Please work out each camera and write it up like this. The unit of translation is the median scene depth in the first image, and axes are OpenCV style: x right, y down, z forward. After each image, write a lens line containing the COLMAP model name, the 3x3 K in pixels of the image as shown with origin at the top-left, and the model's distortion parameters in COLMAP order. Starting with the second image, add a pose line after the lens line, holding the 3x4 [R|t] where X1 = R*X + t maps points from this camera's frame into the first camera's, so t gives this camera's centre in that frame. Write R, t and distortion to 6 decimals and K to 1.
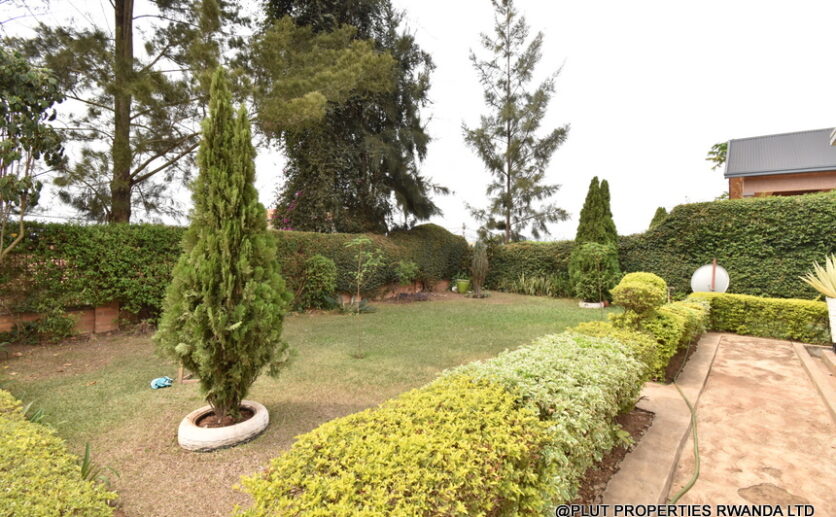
lens RADIAL K [[368.0, 0, 411.9], [0, 368.0, 257.9], [0, 0, 1]] dist [-0.001399, -0.012263]
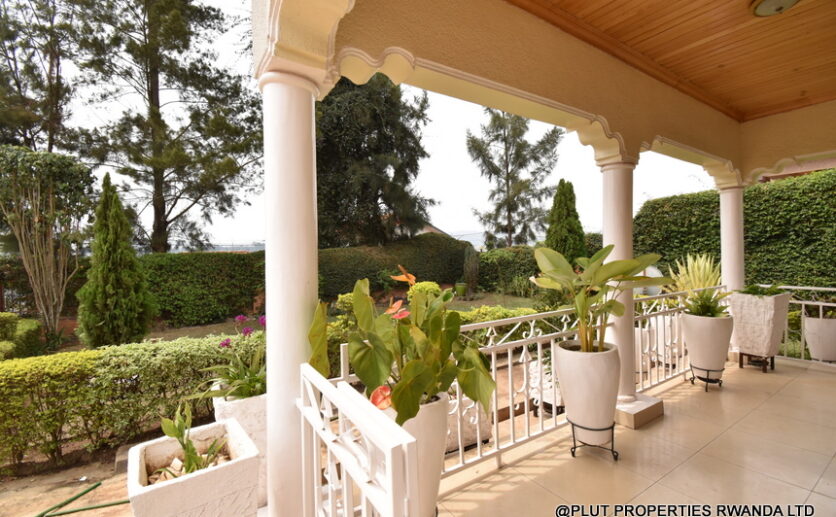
lens RADIAL K [[368.0, 0, 417.3], [0, 368.0, 254.0], [0, 0, 1]] dist [-0.001399, -0.012263]
pose [[0.963963, -0.046953, -0.261861, 0.362320], [0.043308, 0.998868, -0.019676, -0.012051], [0.262488, 0.007626, 0.964905, -0.070149]]
